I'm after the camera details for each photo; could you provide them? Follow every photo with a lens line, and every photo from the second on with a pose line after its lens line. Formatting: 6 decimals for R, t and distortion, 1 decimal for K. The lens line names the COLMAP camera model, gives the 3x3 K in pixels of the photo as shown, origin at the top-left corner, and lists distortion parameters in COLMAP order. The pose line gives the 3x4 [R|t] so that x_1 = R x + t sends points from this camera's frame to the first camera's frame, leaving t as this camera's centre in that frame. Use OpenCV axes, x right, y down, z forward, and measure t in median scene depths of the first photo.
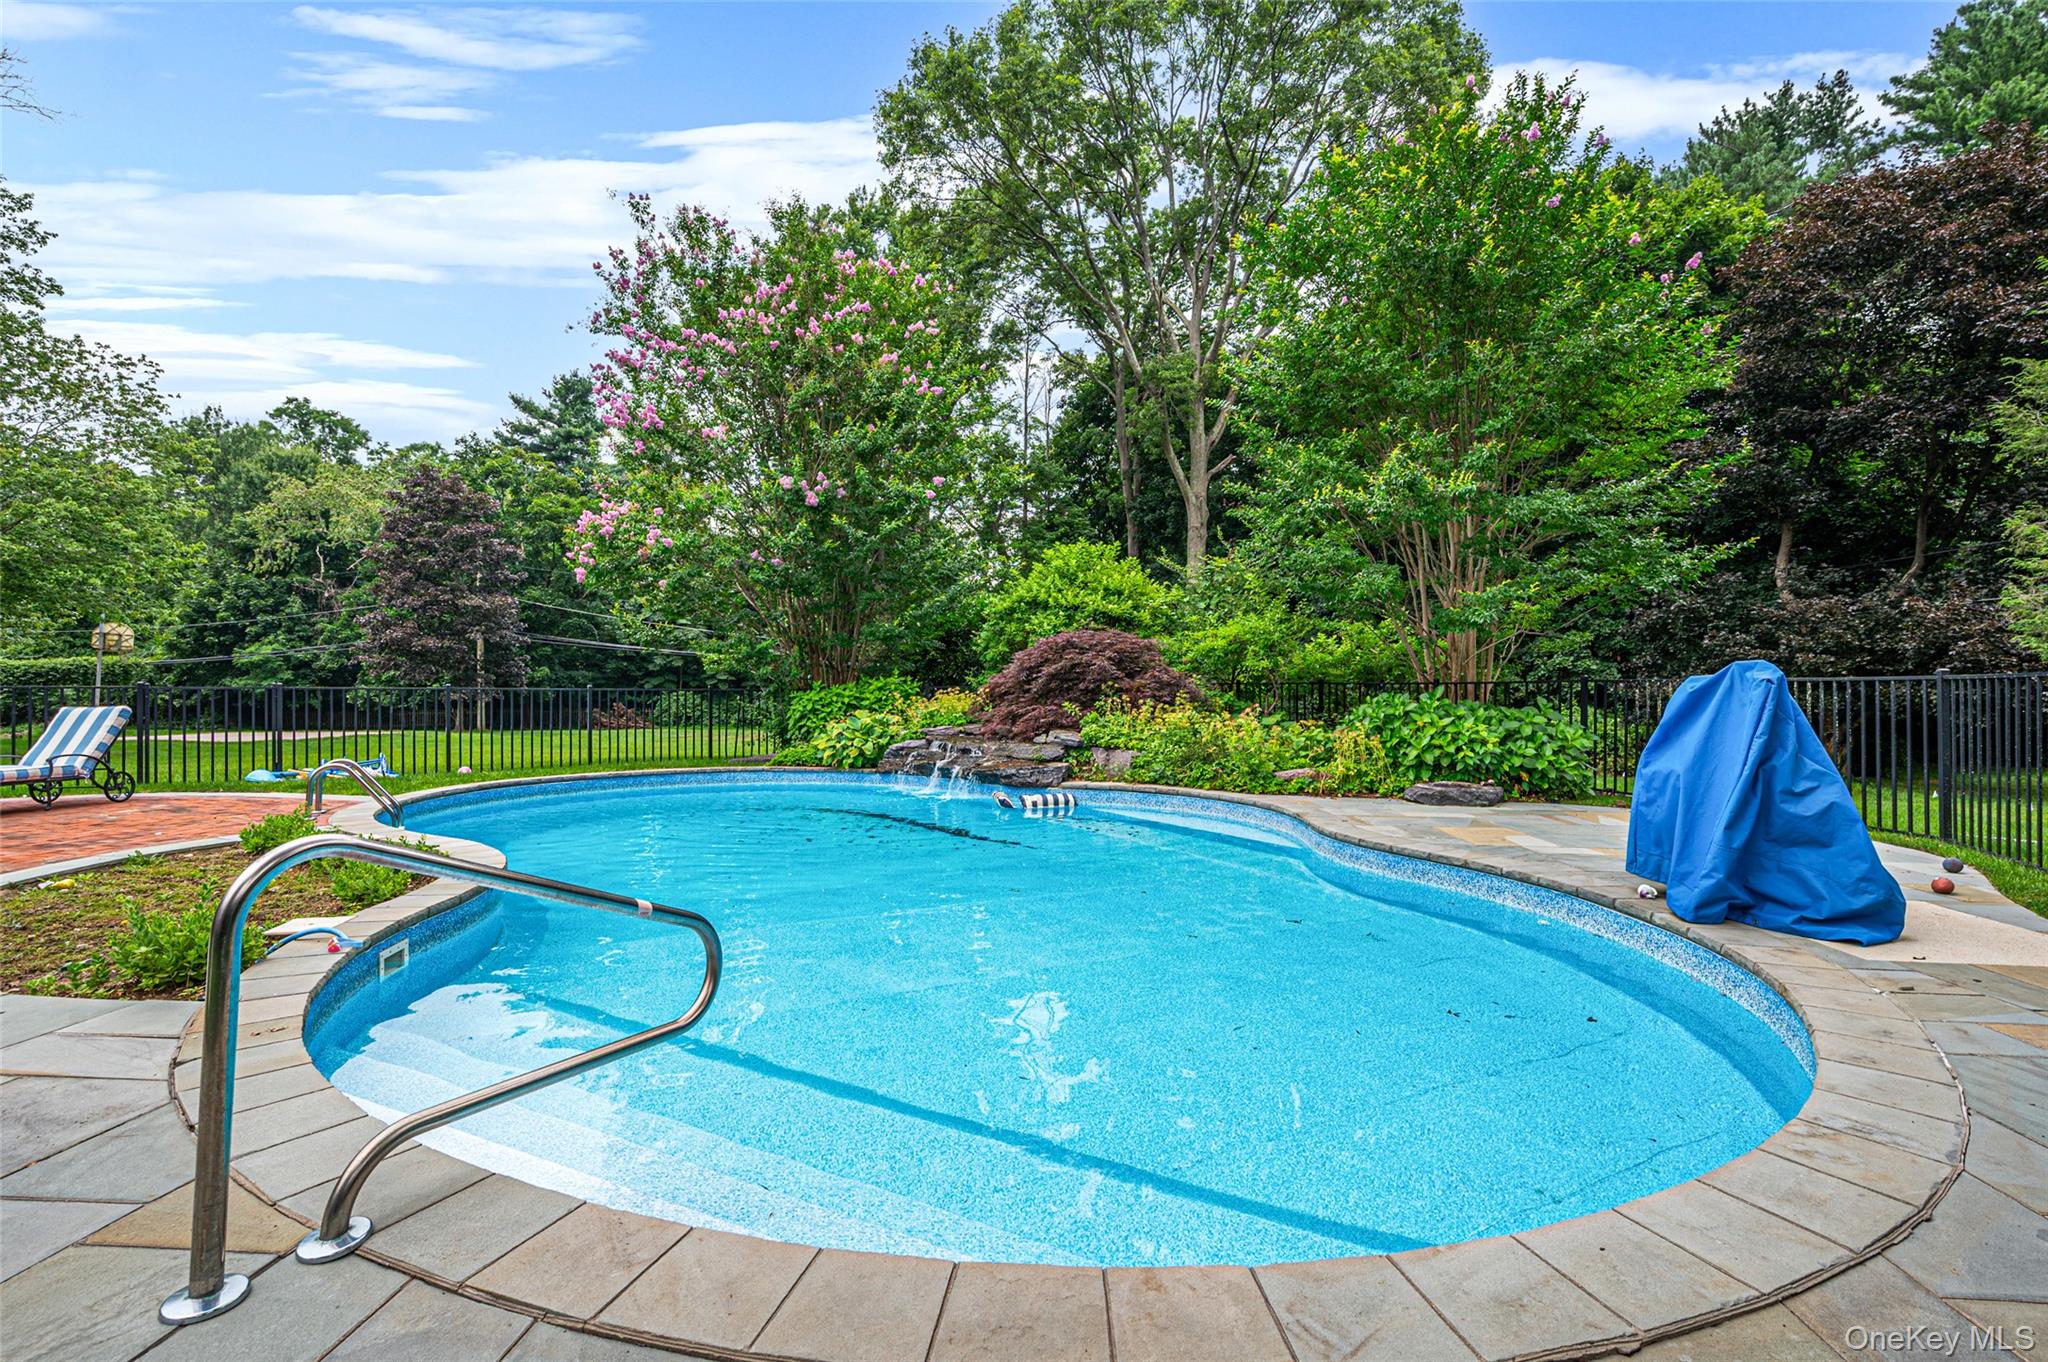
lens RADIAL K [[911.6, 0, 1025.9], [0, 911.6, 684.1], [0, 0, 1]] dist [0.001373, 0.000050]
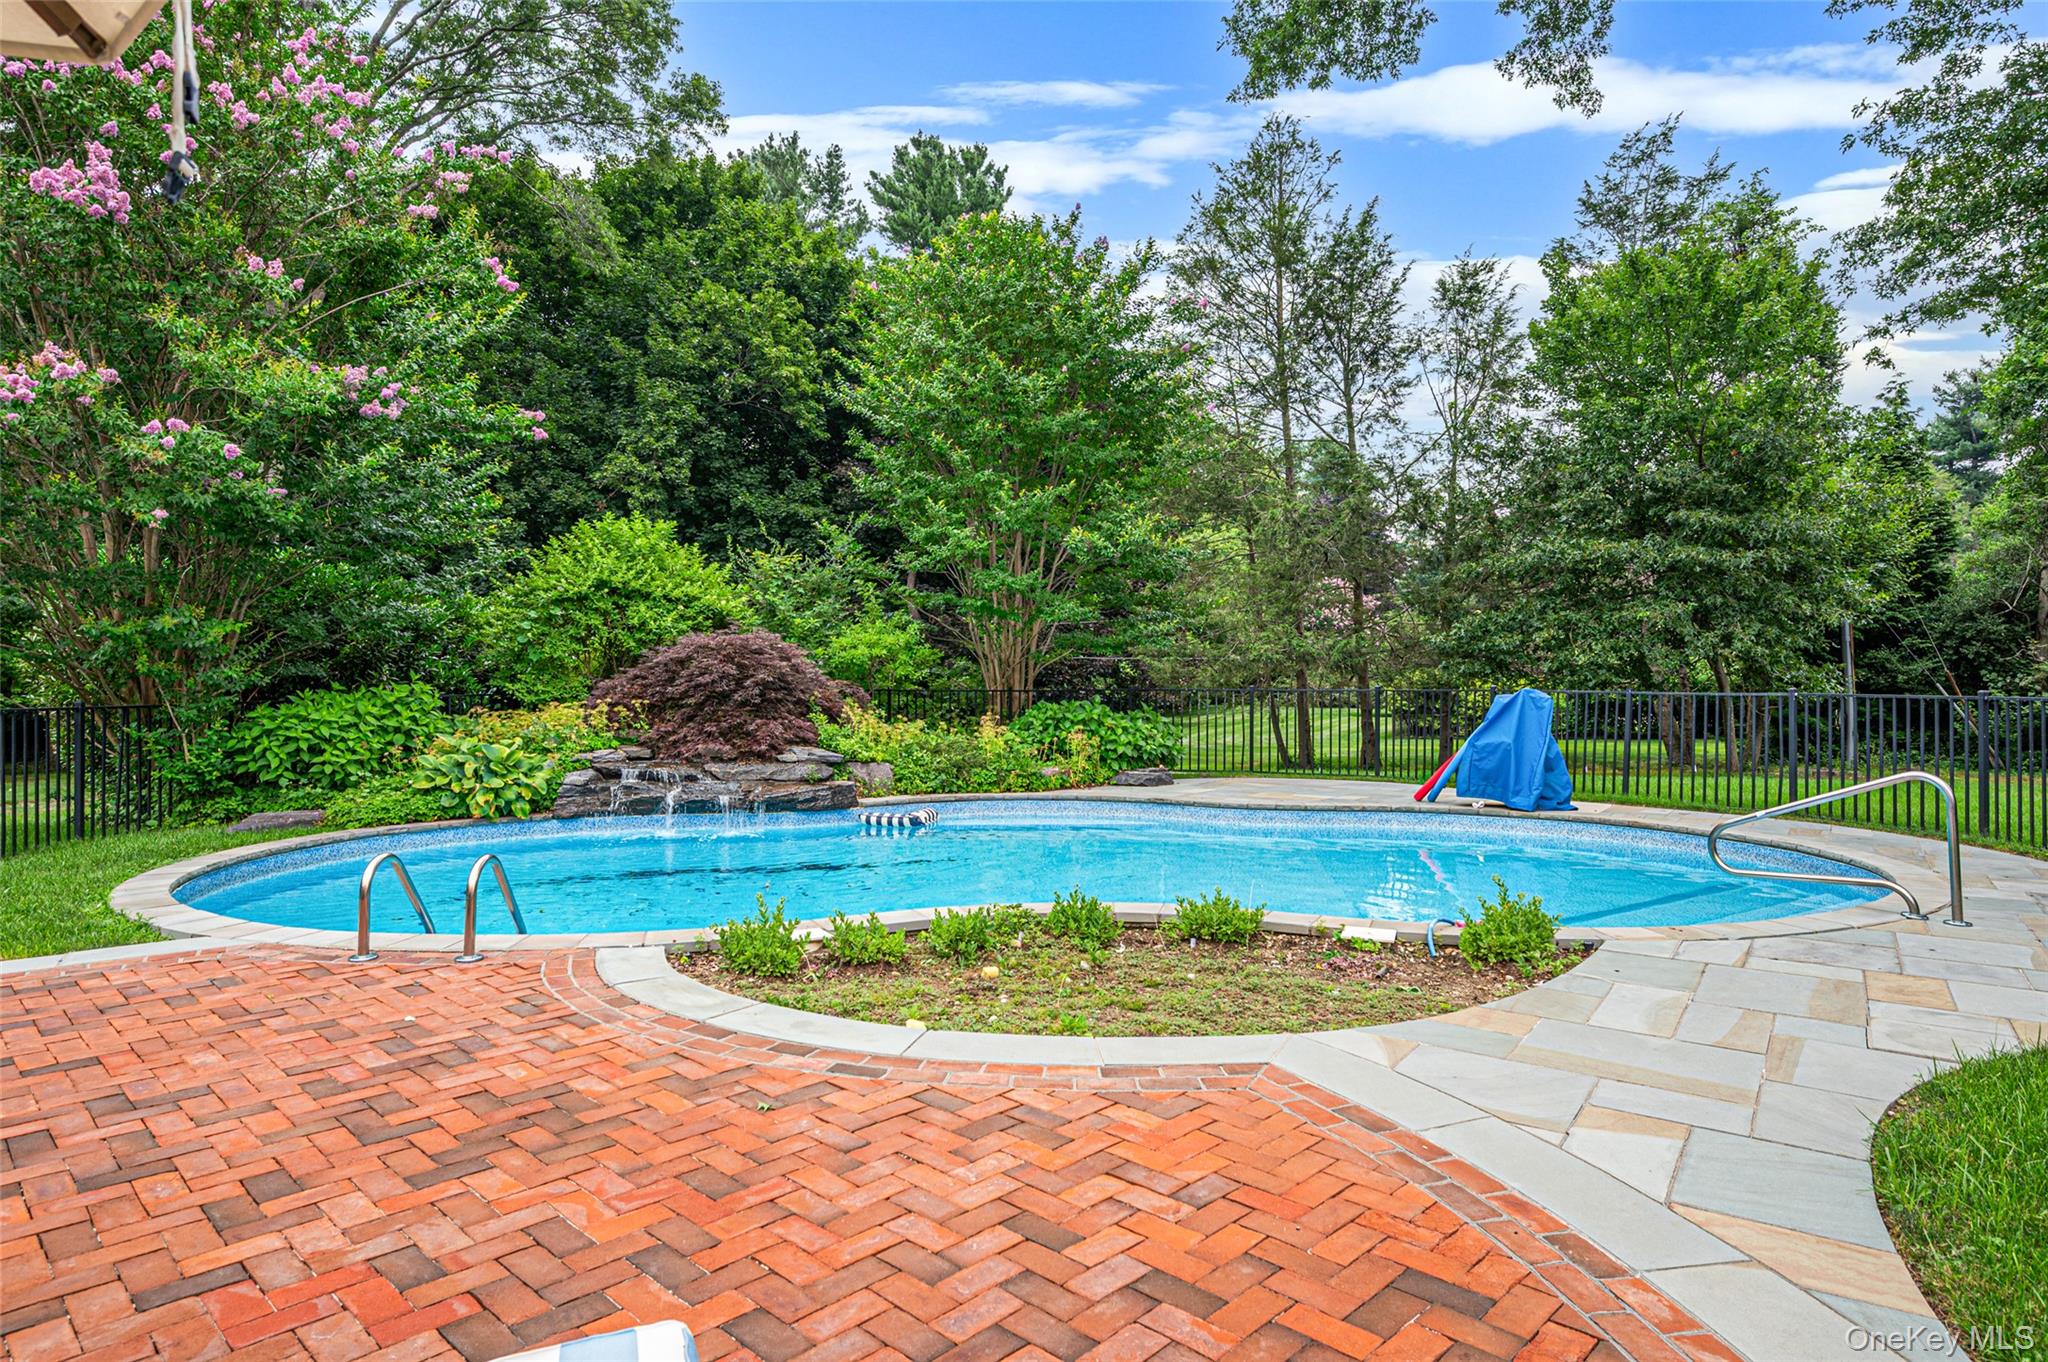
lens RADIAL K [[1158.2, 0, 1031.5], [0, 1158.2, 682.5], [0, 0, 1]] dist [-0.004616, -0.000340]
pose [[0.499018, 0.005033, 0.866577, -0.241502], [-0.006480, 0.999977, -0.002076, -0.002594], [-0.866567, -0.004580, 0.499039, 0.075164]]
